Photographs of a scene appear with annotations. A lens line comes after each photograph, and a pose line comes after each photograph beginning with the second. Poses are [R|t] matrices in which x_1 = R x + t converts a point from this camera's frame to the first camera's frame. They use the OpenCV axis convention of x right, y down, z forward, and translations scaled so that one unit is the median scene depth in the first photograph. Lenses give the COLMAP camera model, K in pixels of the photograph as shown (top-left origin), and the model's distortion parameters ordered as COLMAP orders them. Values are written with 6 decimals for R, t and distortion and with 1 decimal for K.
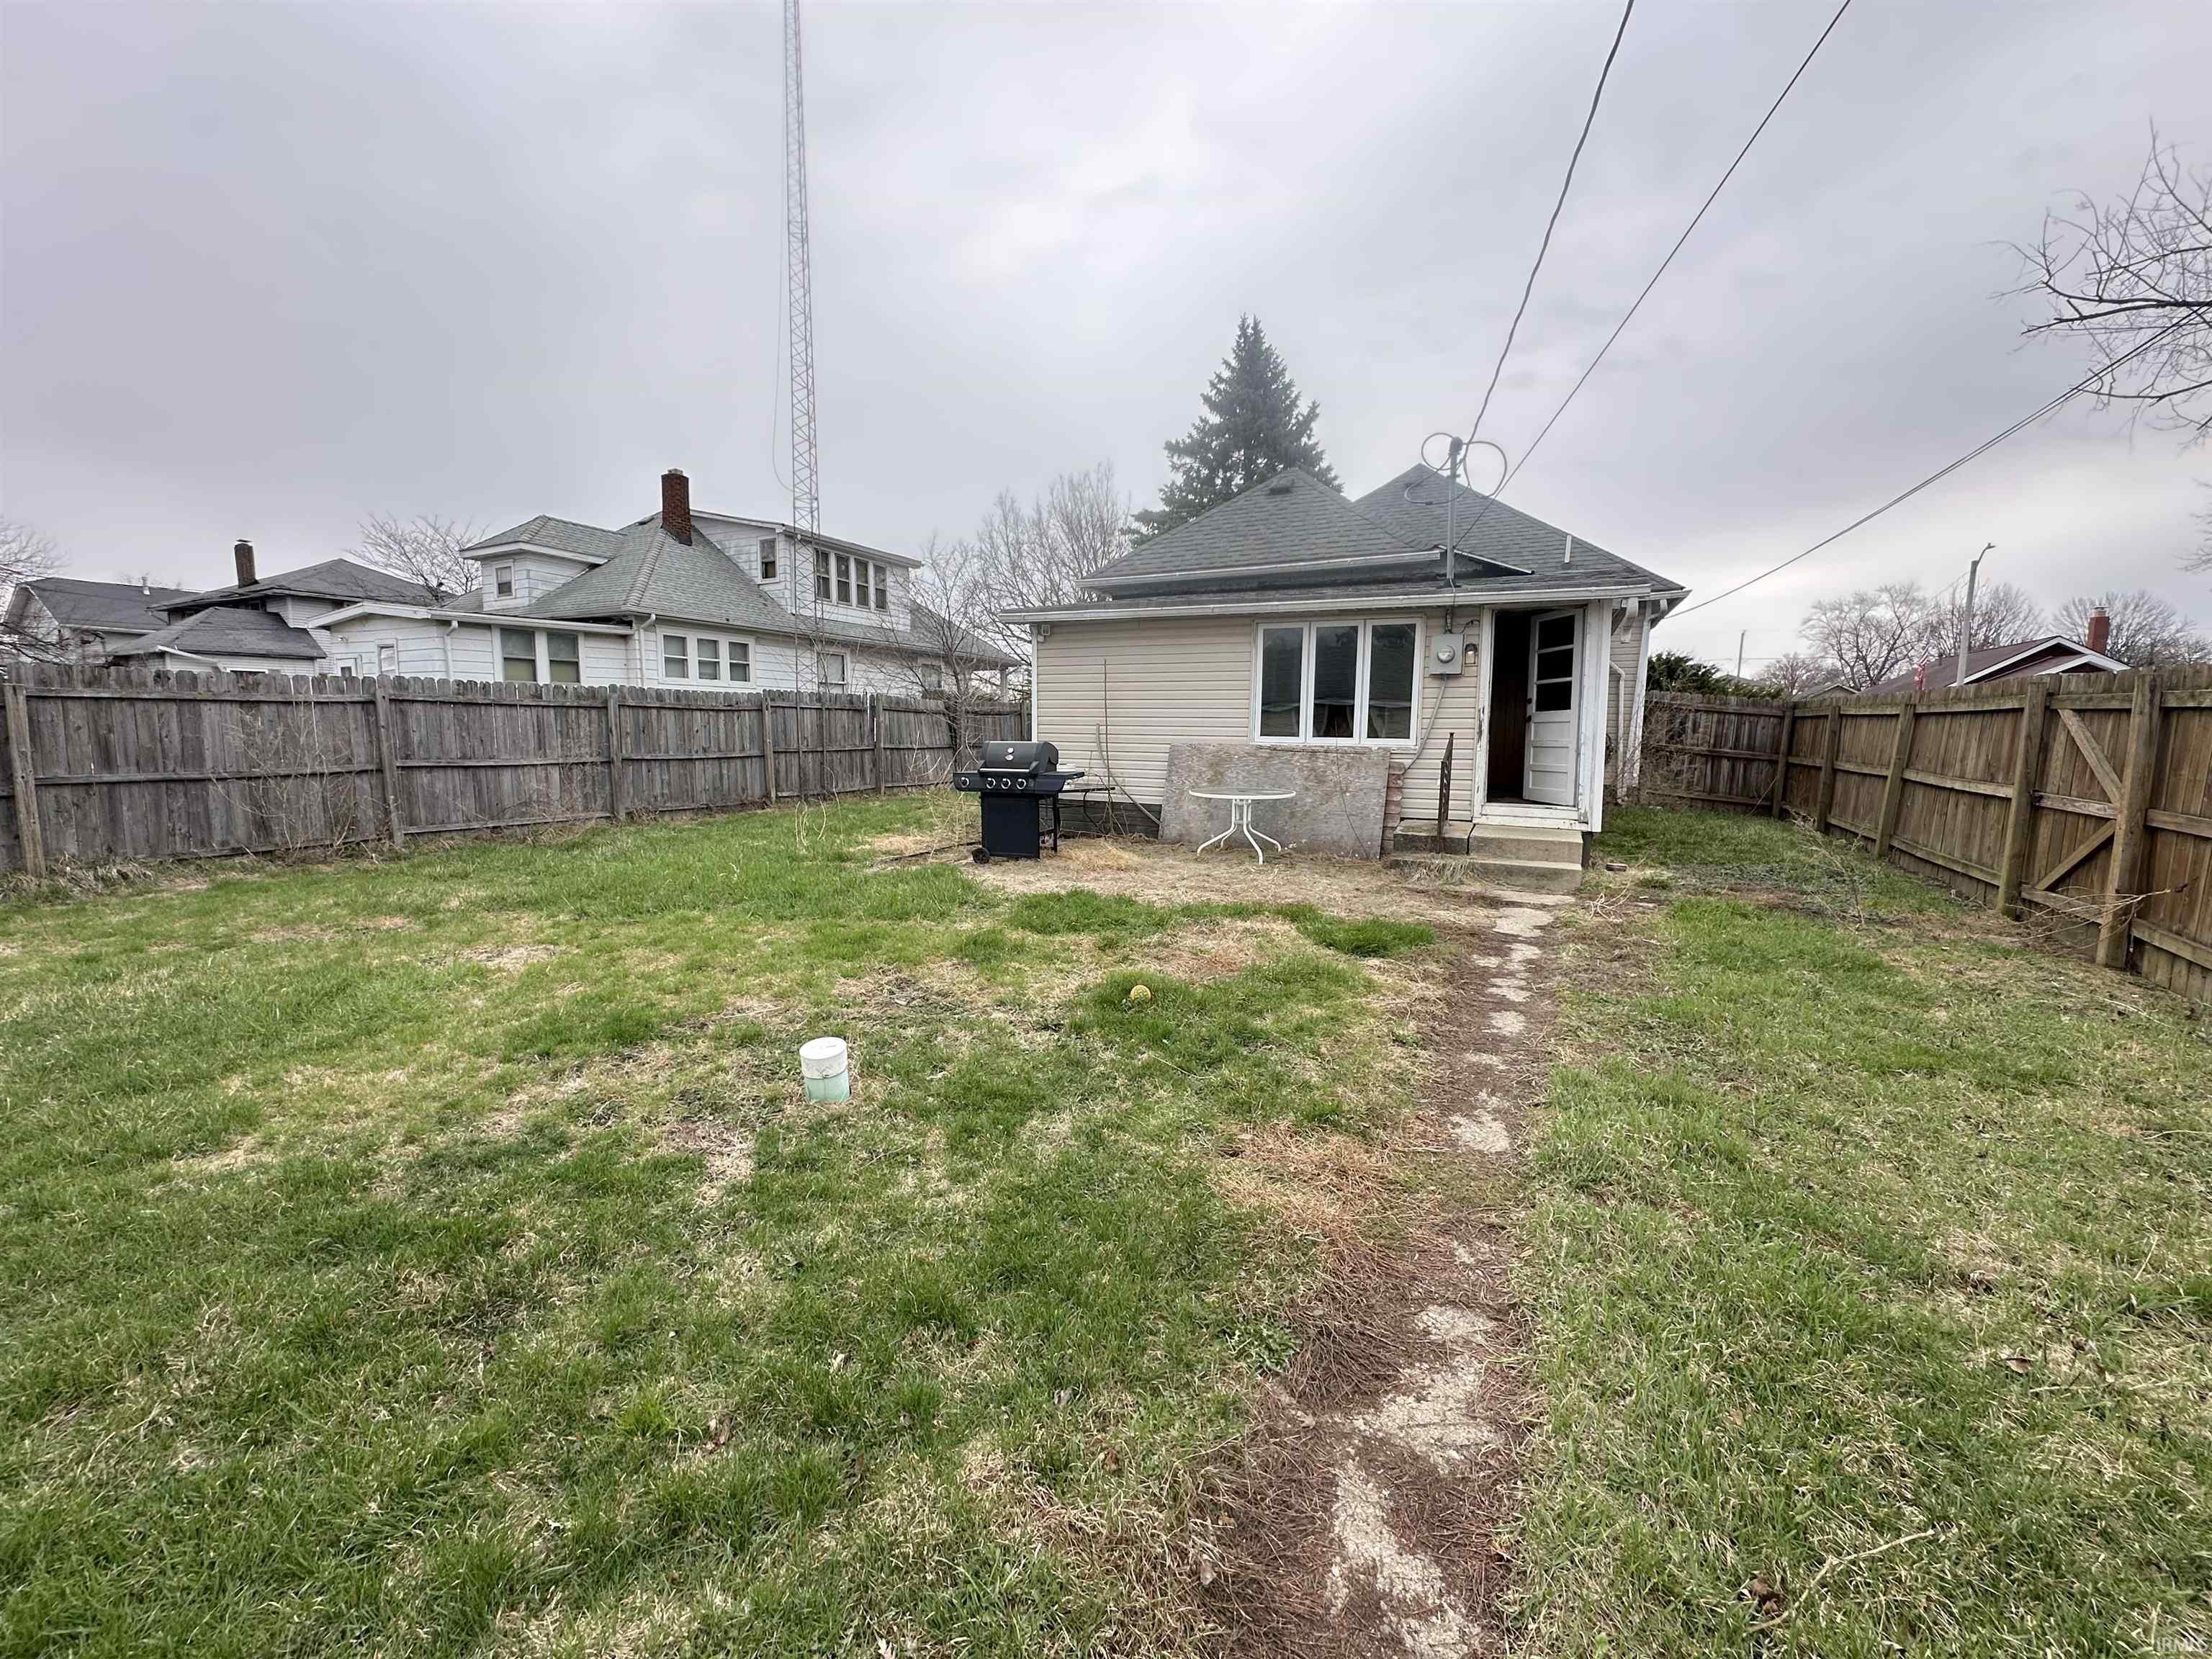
lens RADIAL K [[879.0, 0, 1108.0], [0, 879.0, 830.2], [0, 0, 1]] dist [-0.006338, 0.002320]
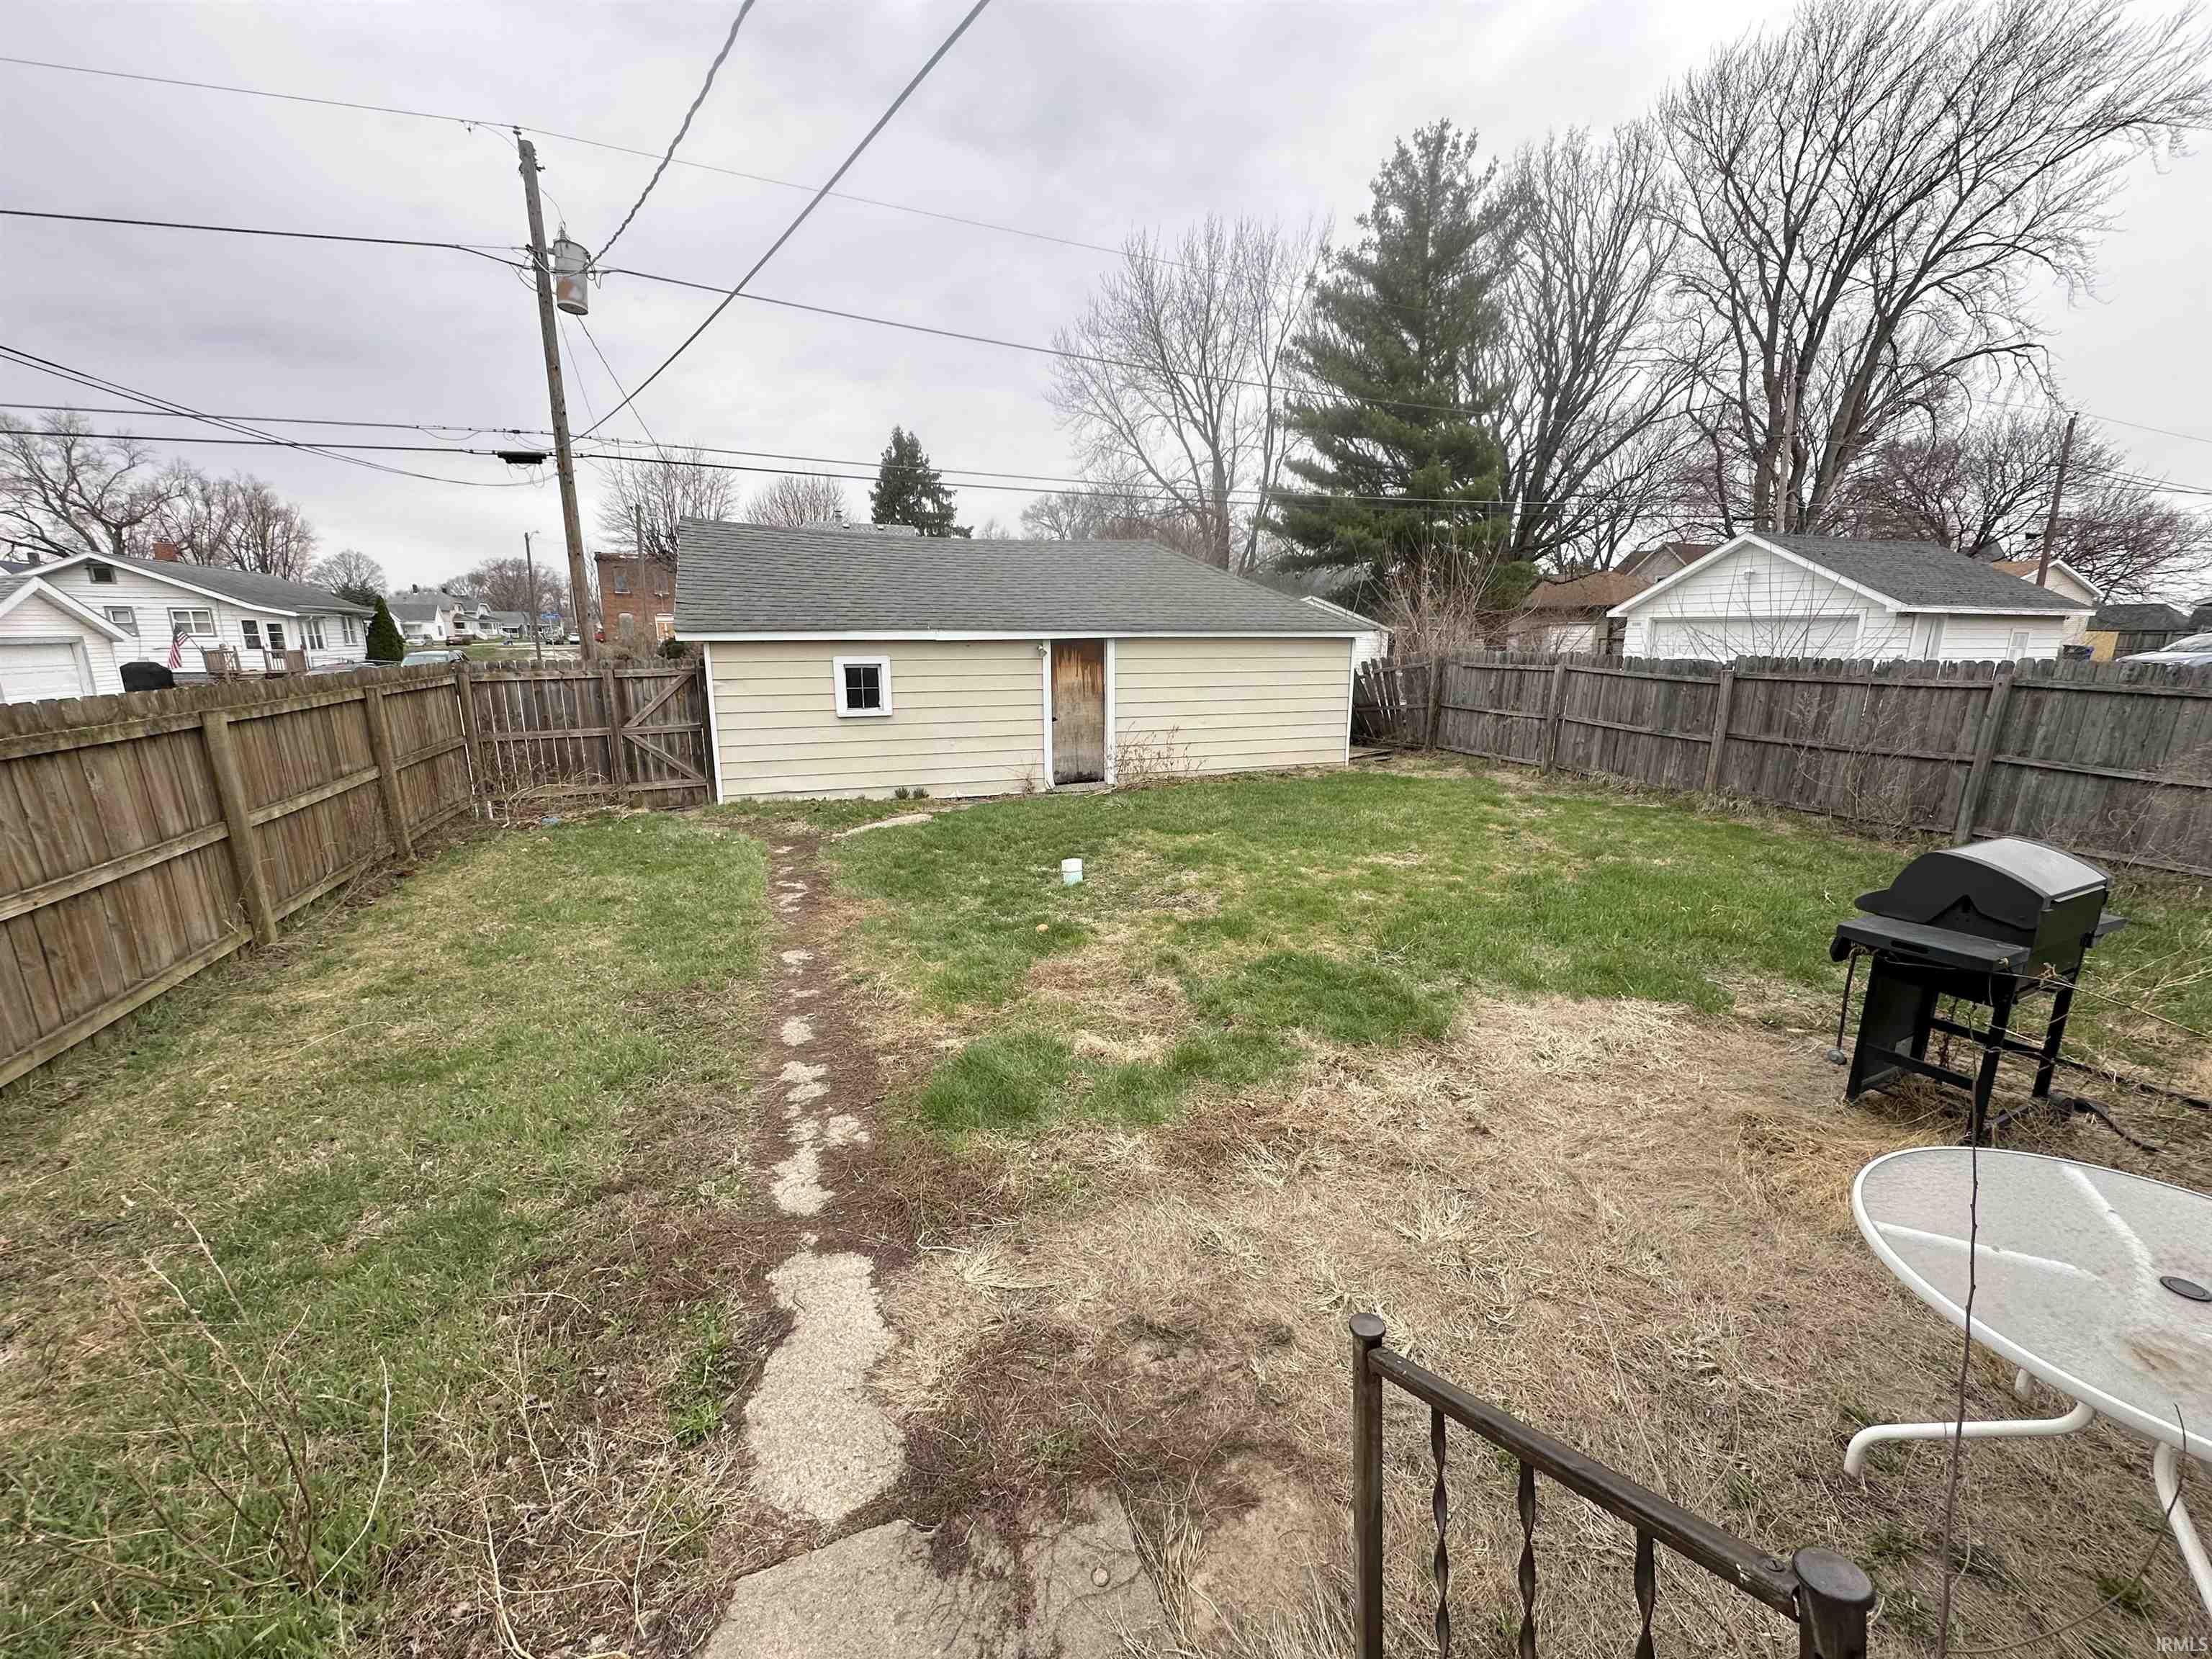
lens RADIAL K [[879.0, 0, 1108.0], [0, 879.0, 830.2], [0, 0, 1]] dist [-0.006338, 0.002320]
pose [[-0.675432, 0.153371, -0.721297, 0.448626], [-0.092595, 0.952752, 0.289293, -0.177236], [0.731586, 0.262186, -0.629318, 0.905831]]
